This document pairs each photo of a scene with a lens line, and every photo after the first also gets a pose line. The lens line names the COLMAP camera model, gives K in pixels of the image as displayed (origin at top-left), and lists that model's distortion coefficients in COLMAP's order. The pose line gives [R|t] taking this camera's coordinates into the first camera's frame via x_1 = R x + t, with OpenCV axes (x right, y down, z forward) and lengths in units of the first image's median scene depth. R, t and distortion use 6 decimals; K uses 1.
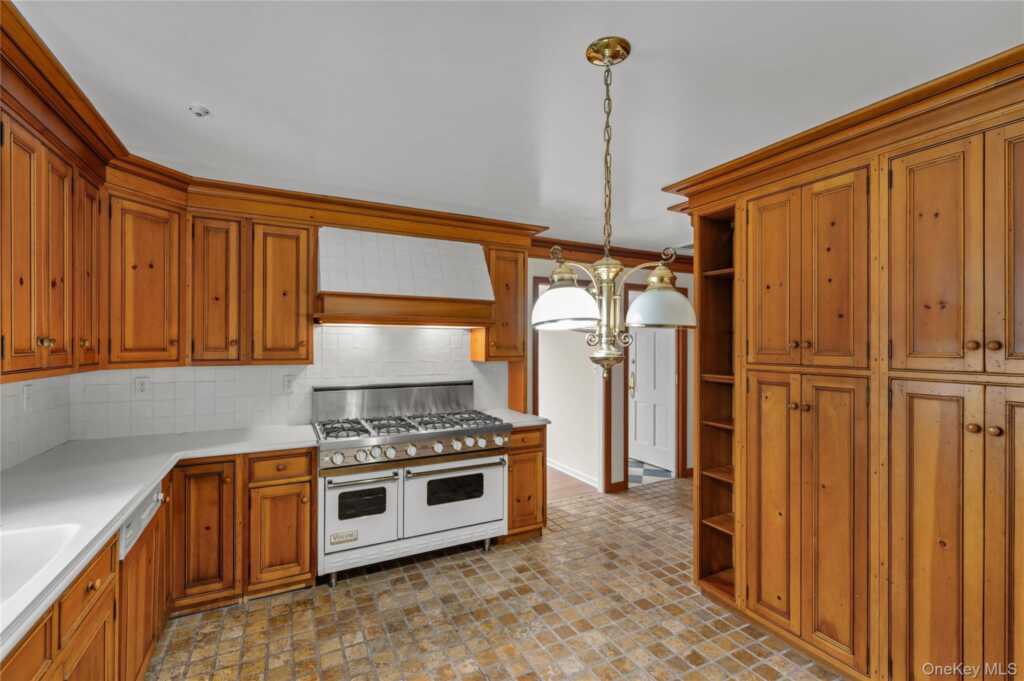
lens RADIAL K [[452.0, 0, 514.0], [0, 452.0, 348.5], [0, 0, 1]] dist [-0.000663, -0.000009]
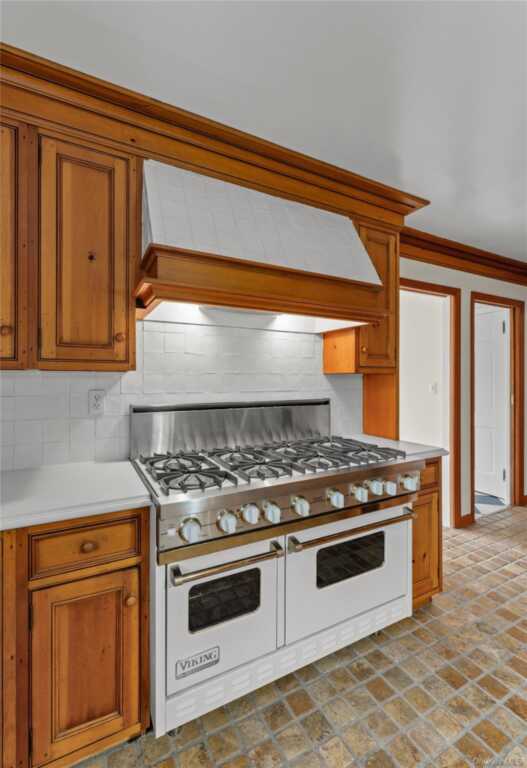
lens RADIAL K [[342.8, 0, 263.5], [0, 342.8, 384.0], [0, 0, 1]] dist [-0.002966, -0.000534]
pose [[0.999896, -0.003397, 0.014012, -0.273539], [0.003378, 0.999993, 0.001402, 0.055983], [-0.014017, -0.001354, 0.999901, 0.516597]]
